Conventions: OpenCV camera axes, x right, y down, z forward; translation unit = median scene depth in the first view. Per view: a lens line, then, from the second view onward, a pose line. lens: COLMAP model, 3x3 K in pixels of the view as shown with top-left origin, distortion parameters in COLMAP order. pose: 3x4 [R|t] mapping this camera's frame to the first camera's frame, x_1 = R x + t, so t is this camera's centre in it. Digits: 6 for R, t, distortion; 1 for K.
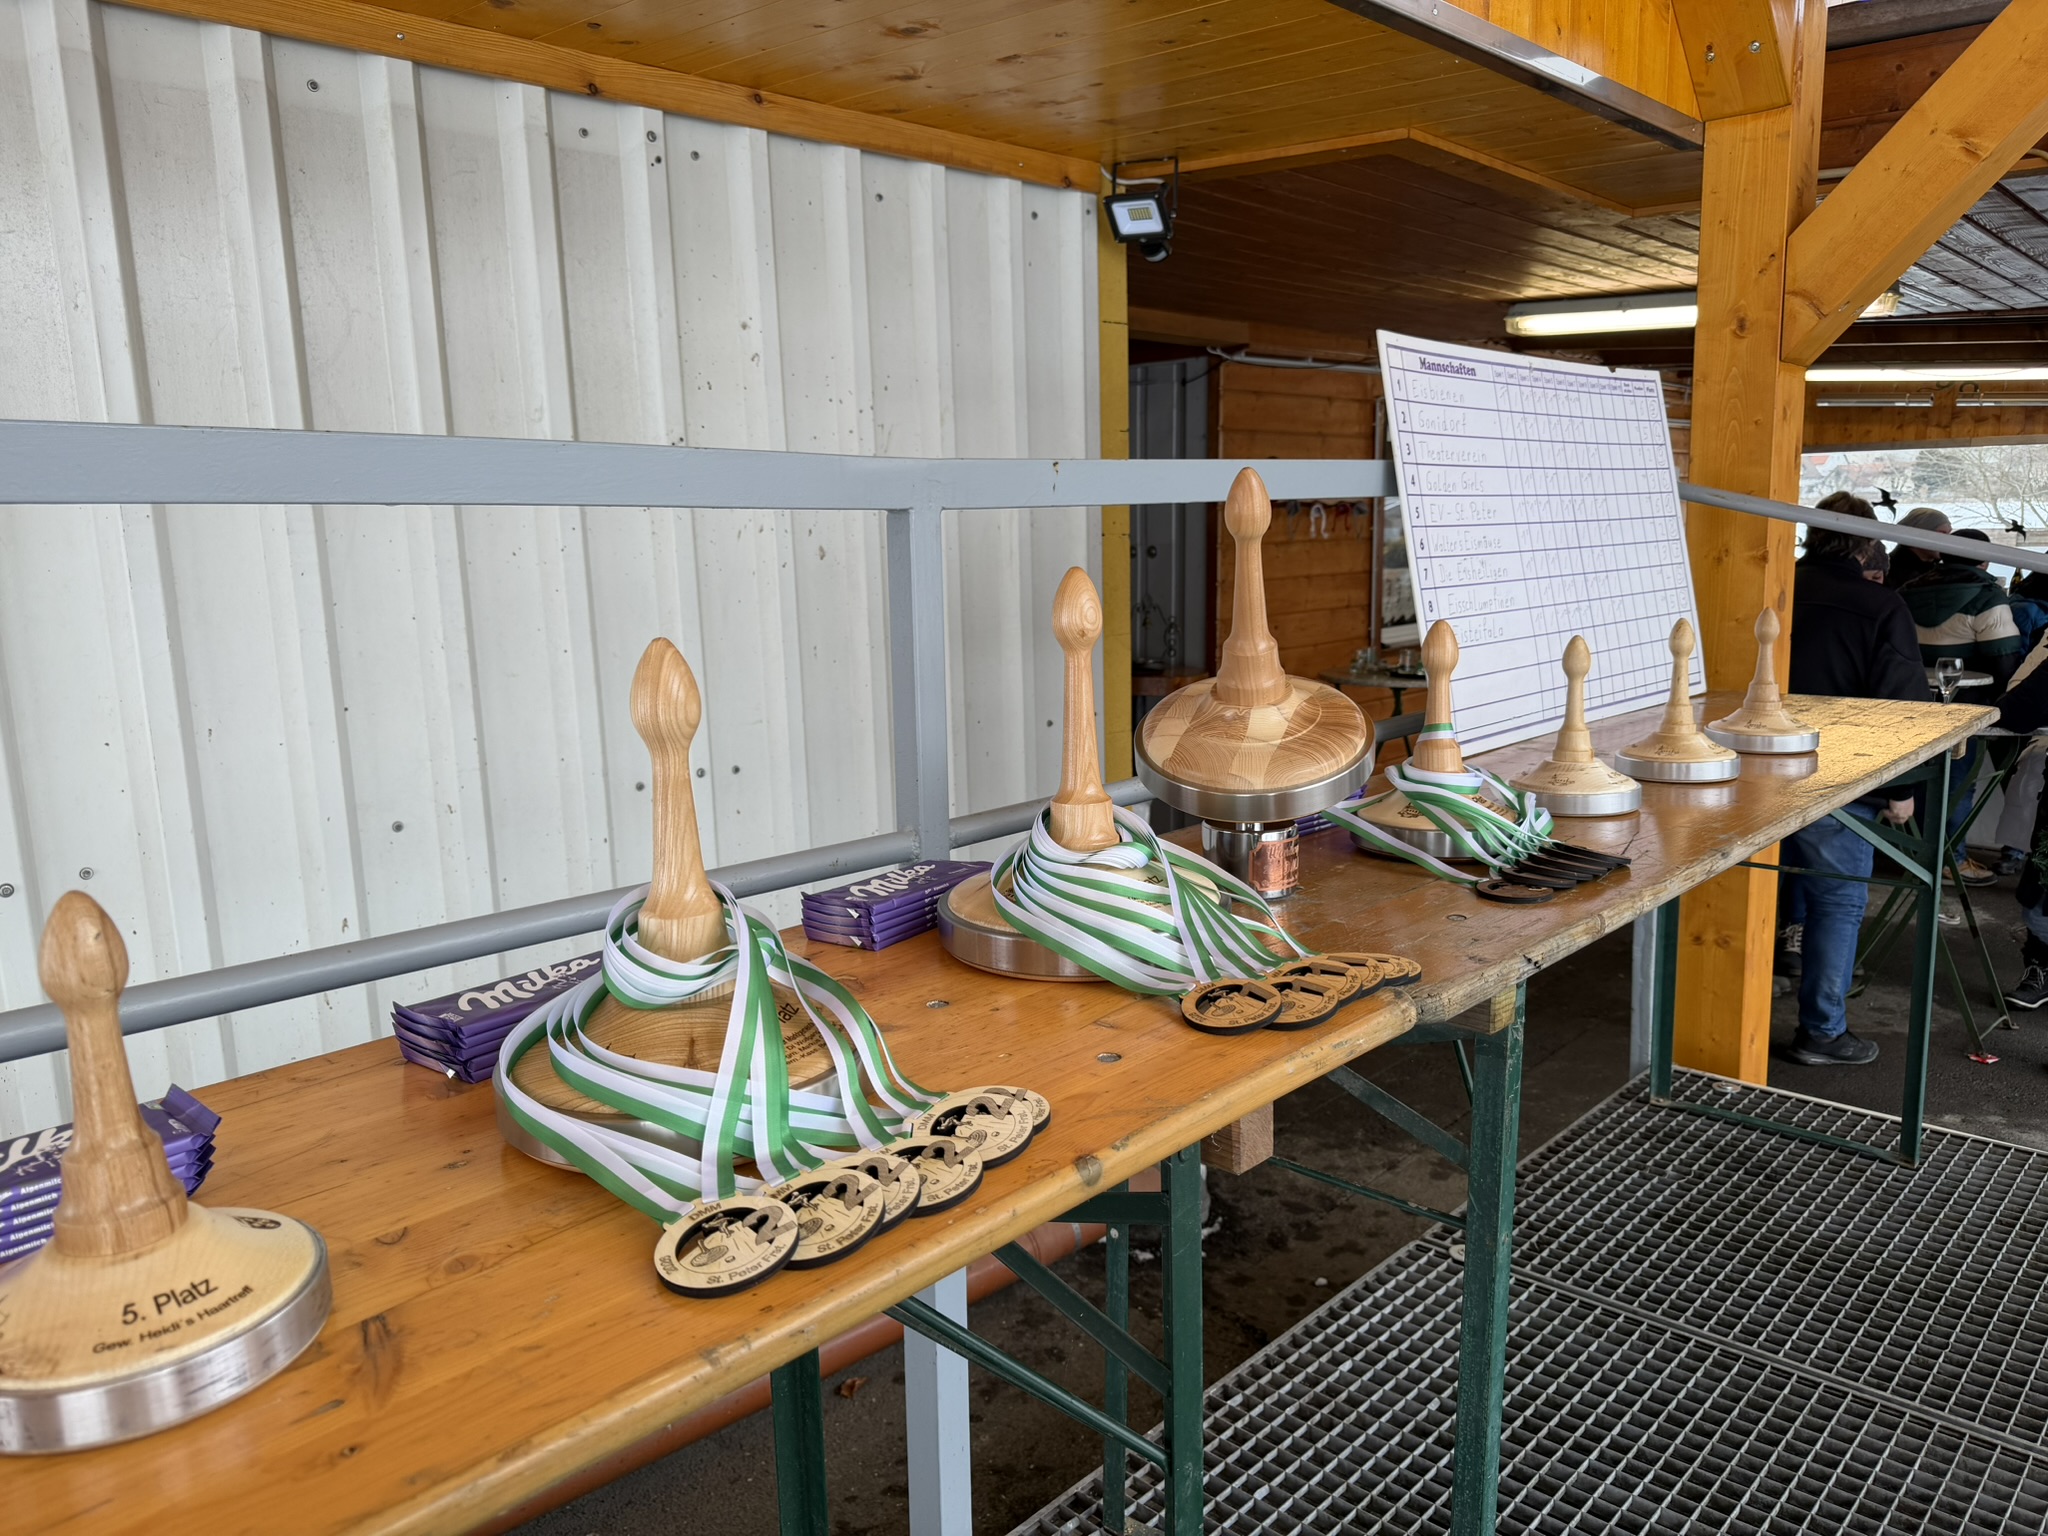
lens RADIAL K [[1510.7, 0, 1060.6], [0, 1510.7, 783.4], [0, 0, 1]] dist [0.073200, -0.065259]
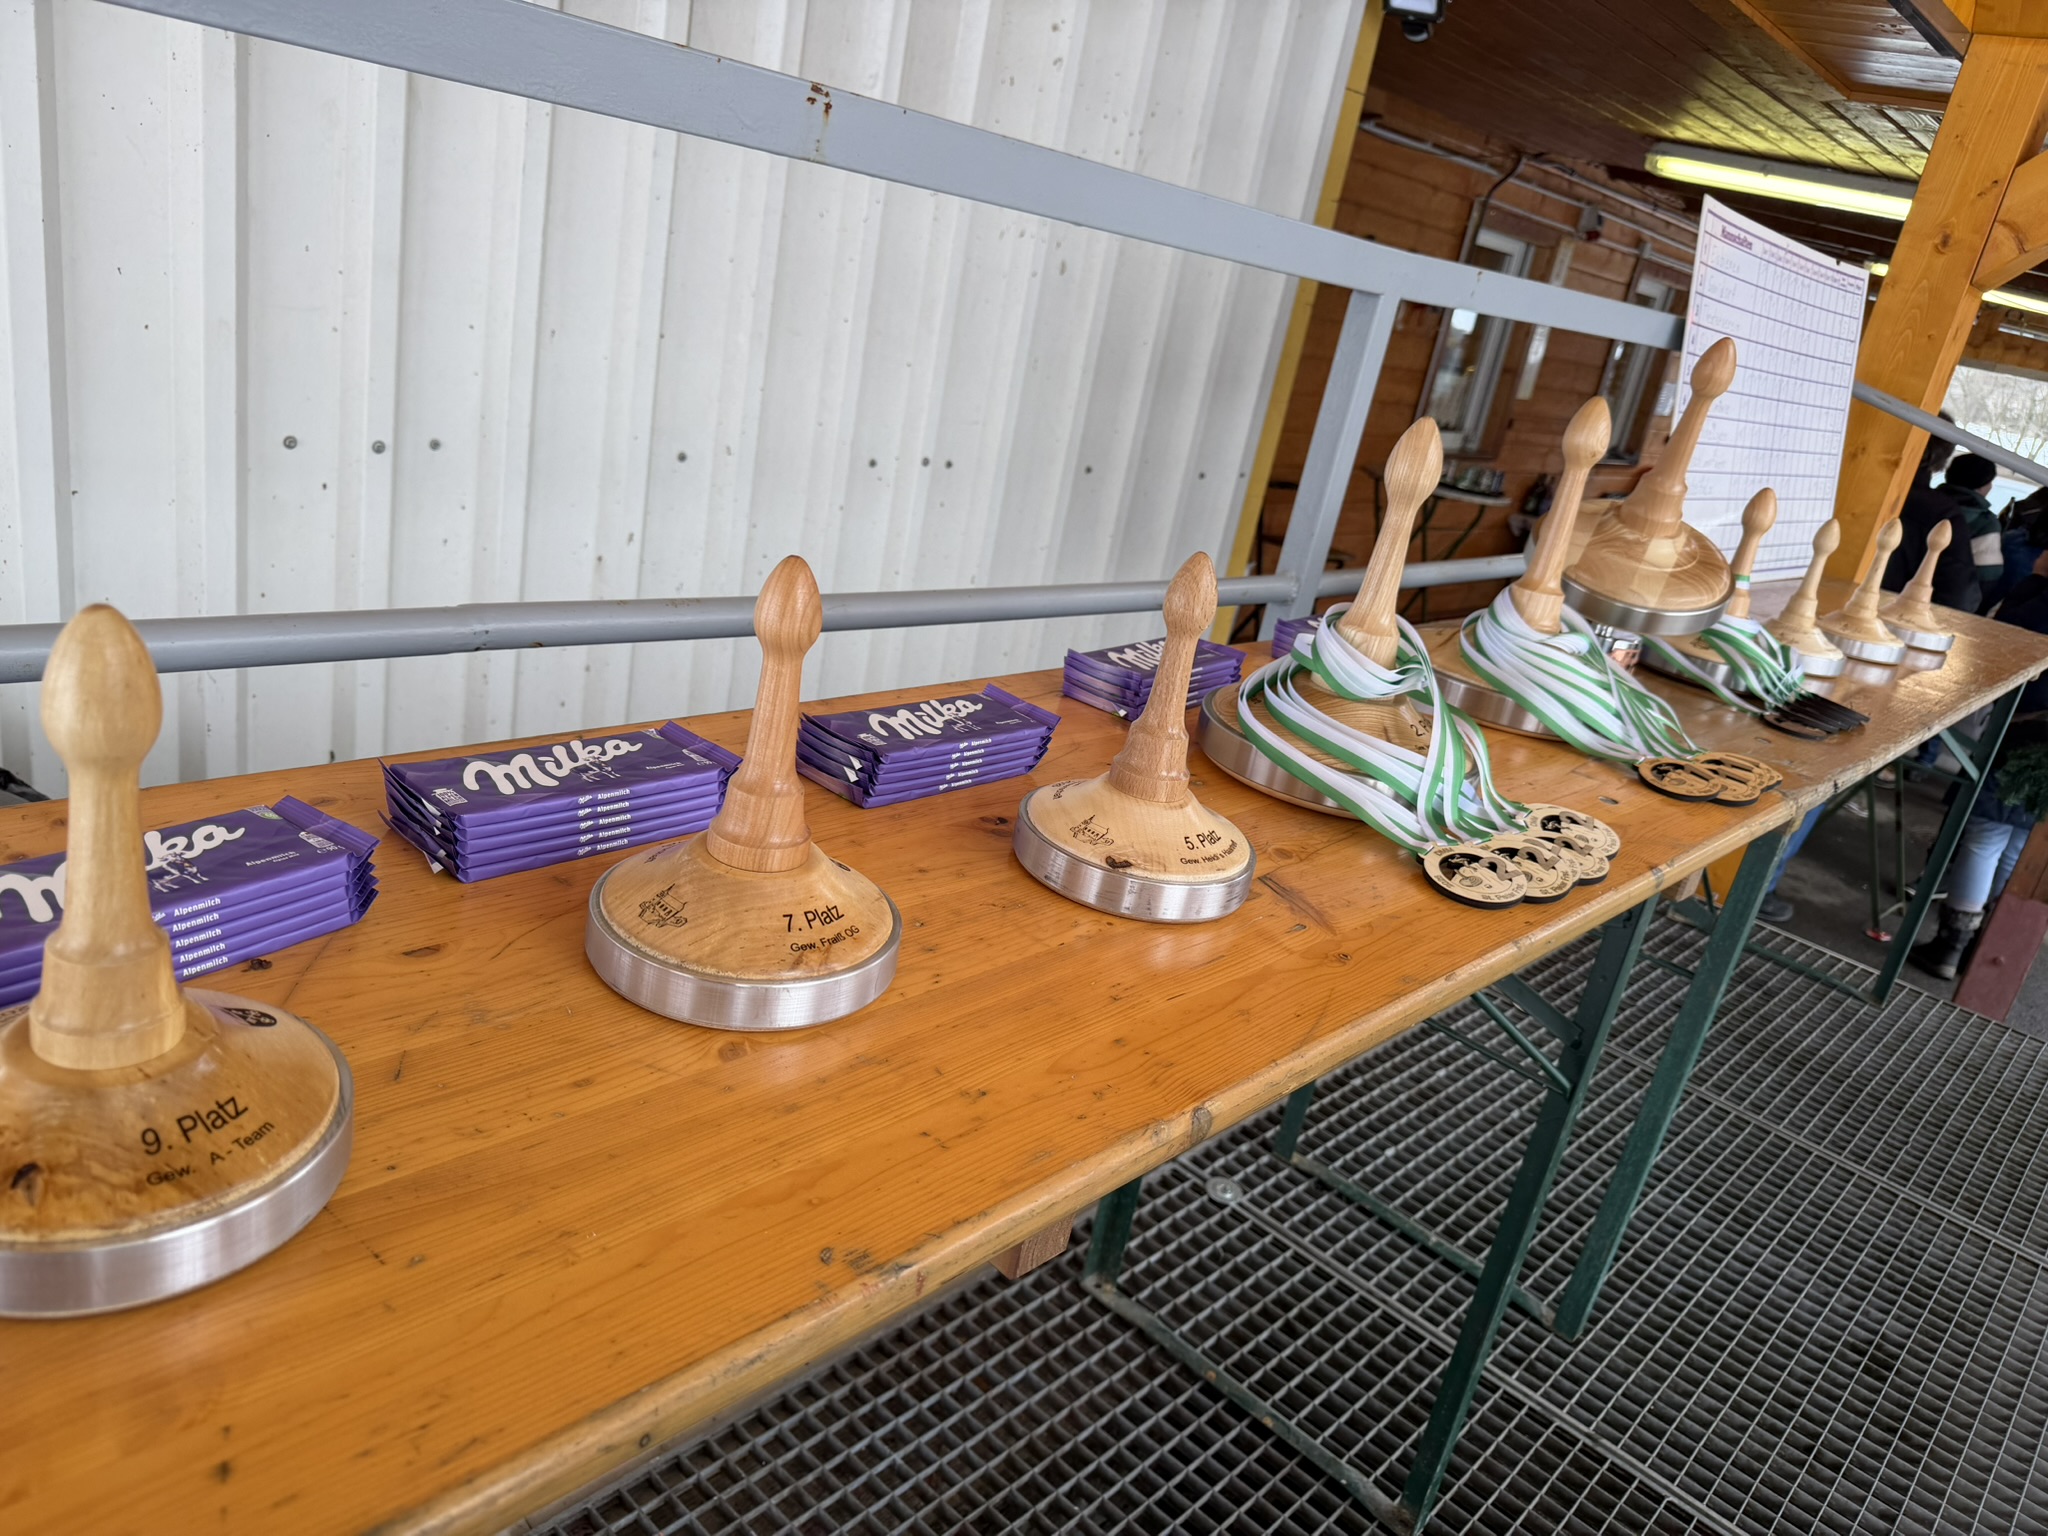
lens RADIAL K [[1510.7, 0, 1060.6], [0, 1510.7, 783.4], [0, 0, 1]] dist [0.073200, -0.065259]
pose [[0.976897, 0.194157, 0.089309, -0.266122], [-0.206800, 0.964225, 0.165843, 0.022026], [-0.053914, -0.180481, 0.982100, -0.131107]]
